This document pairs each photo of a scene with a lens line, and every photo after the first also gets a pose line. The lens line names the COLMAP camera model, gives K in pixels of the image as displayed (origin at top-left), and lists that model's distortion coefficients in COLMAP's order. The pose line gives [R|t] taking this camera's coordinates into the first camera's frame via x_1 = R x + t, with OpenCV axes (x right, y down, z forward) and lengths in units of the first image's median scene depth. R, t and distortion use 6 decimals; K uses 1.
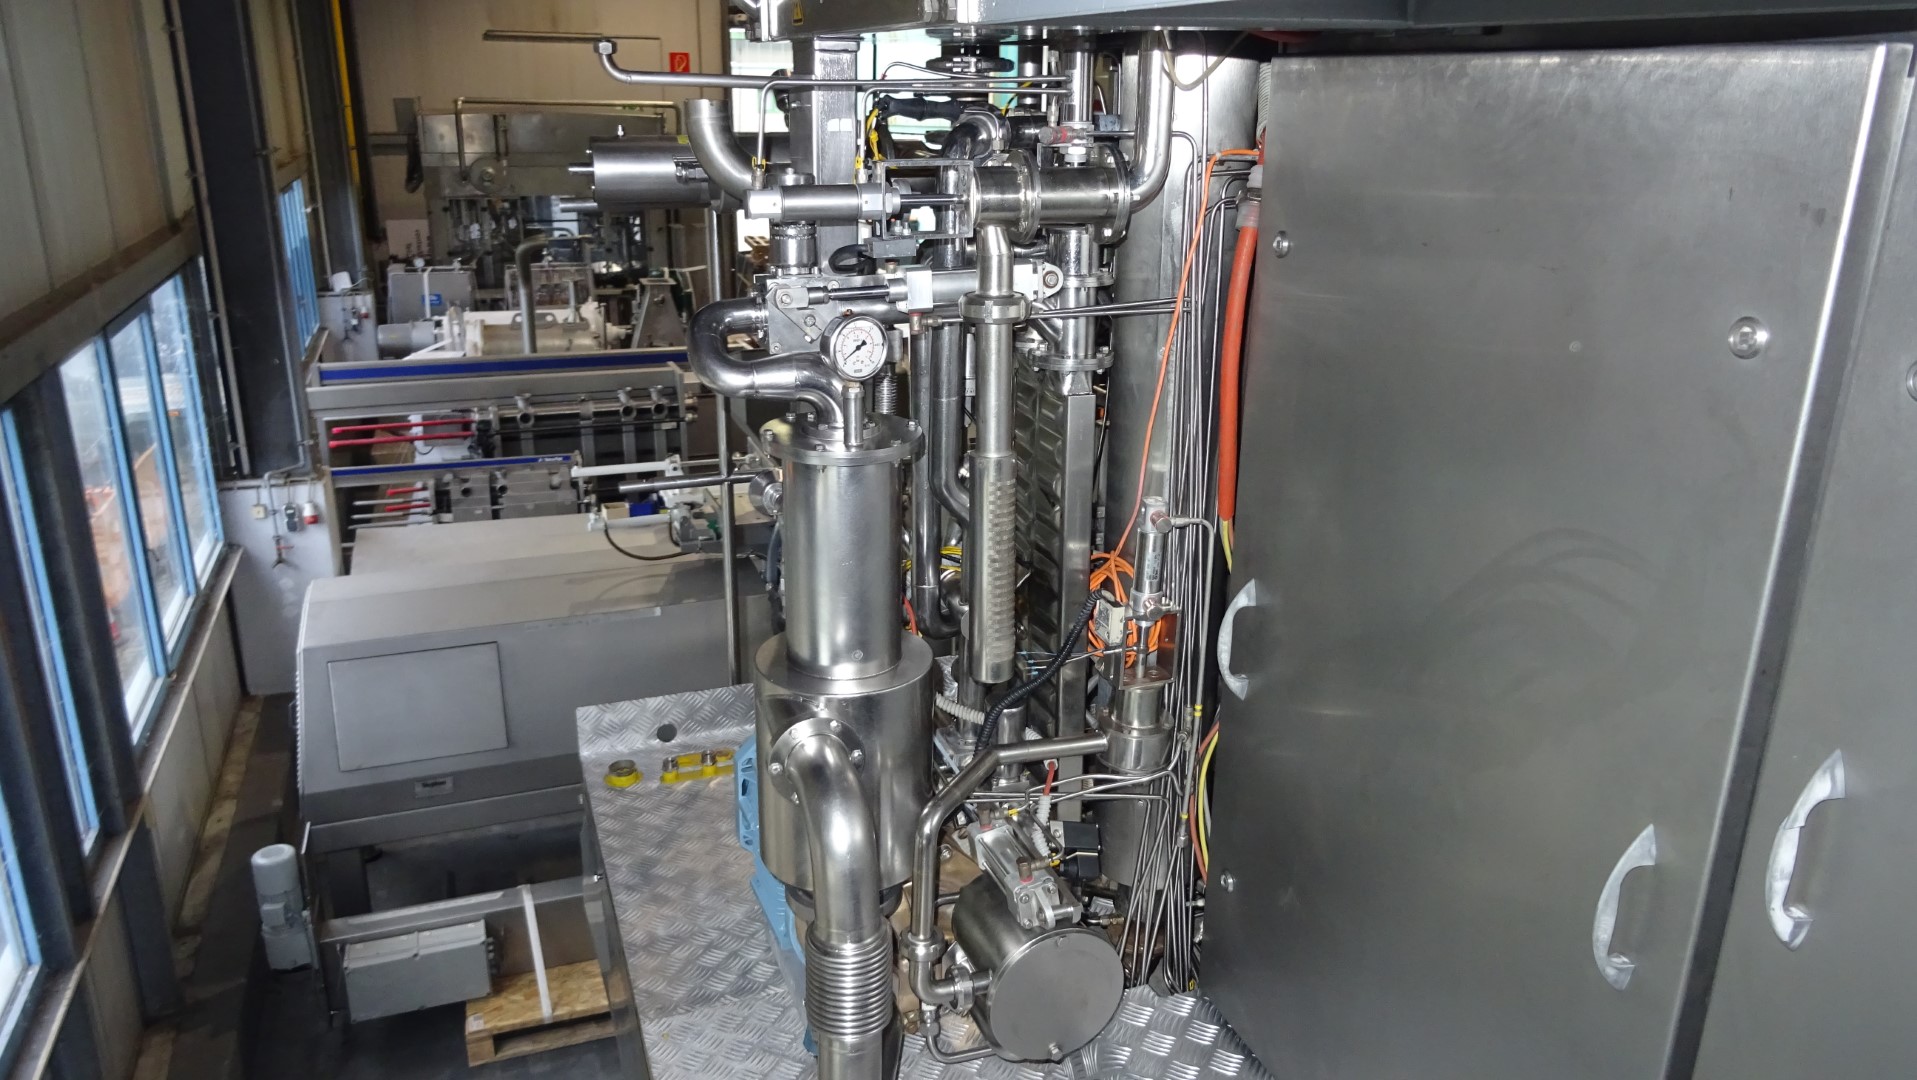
lens RADIAL K [[1364.2, 0, 958.7], [0, 1364.2, 537.5], [0, 0, 1]] dist [0.000151, 0.001927]
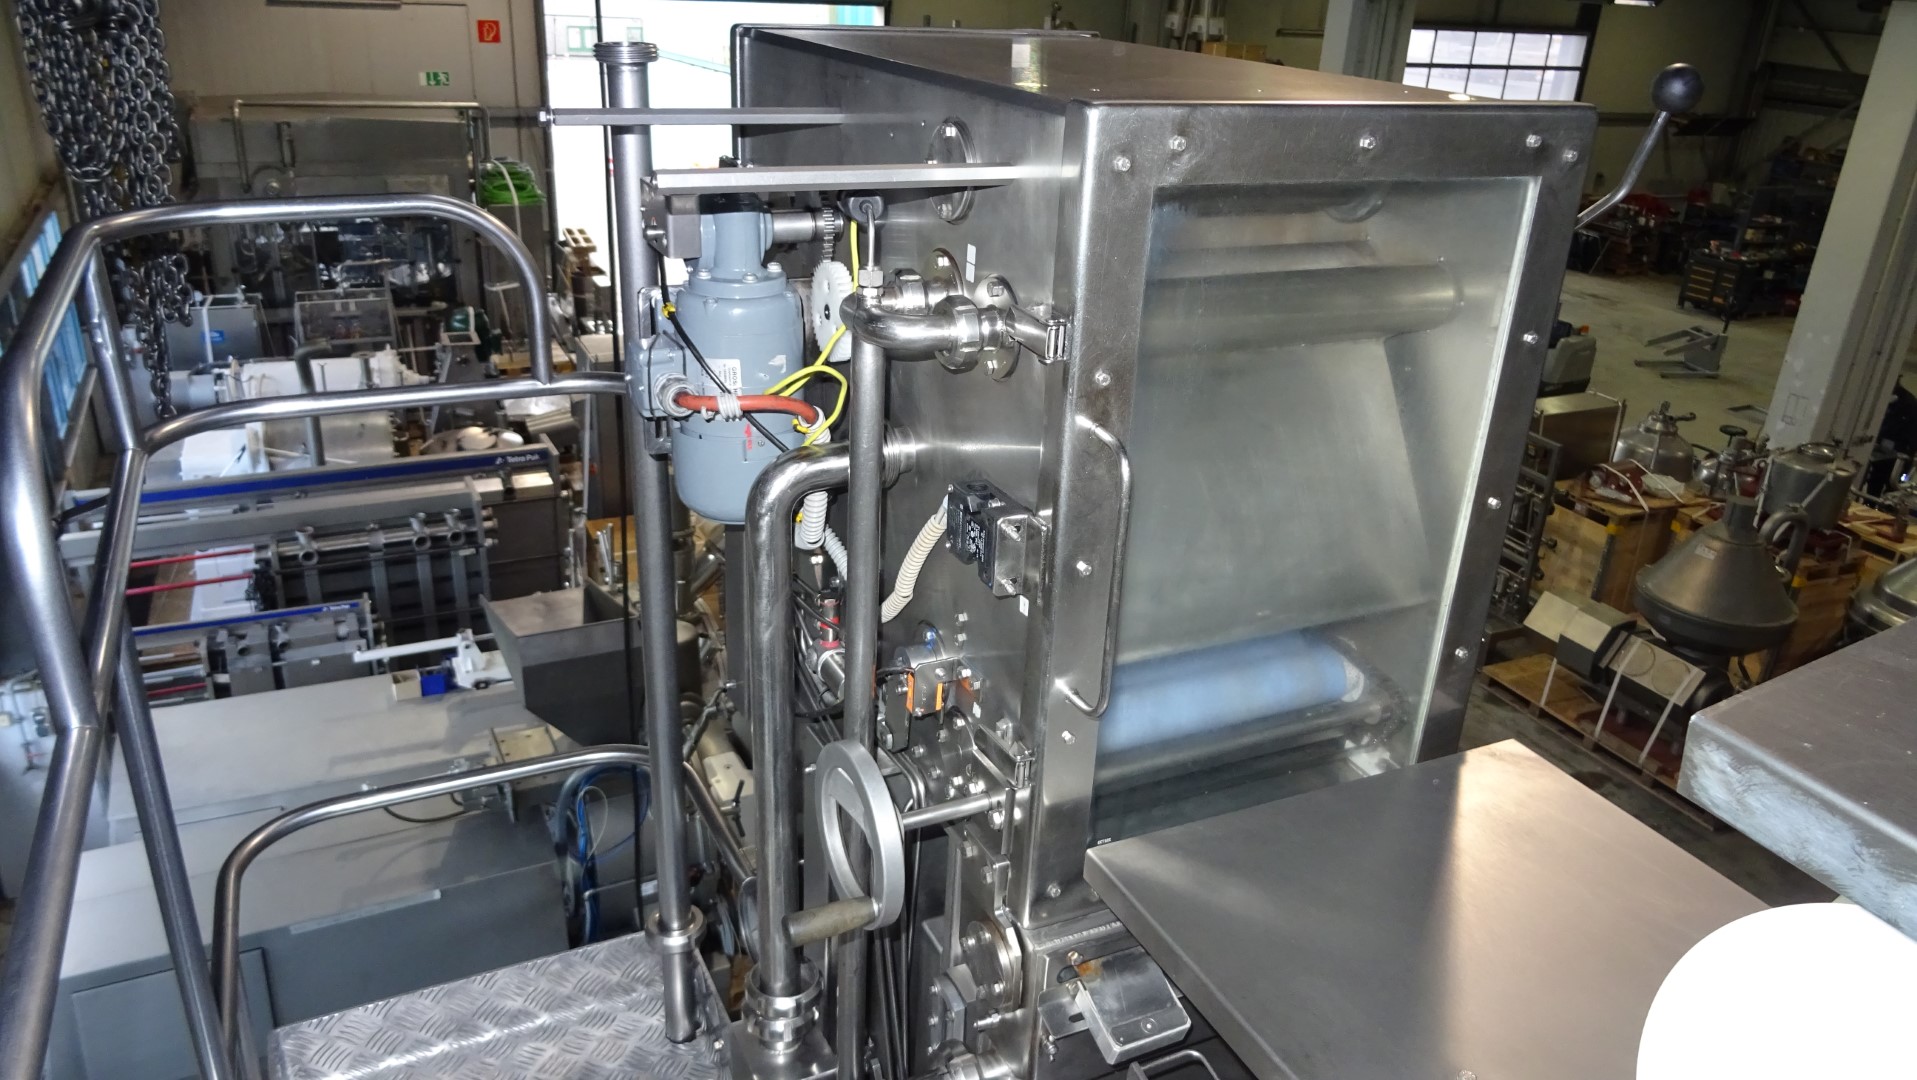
lens RADIAL K [[1364.2, 0, 956.5], [0, 1364.2, 539.1], [0, 0, 1]] dist [0.000151, 0.001927]
pose [[0.994399, -0.004597, 0.105593, 0.028692], [-0.005205, 0.995712, 0.092365, -0.185534], [-0.105565, -0.092398, 0.990110, 0.017557]]
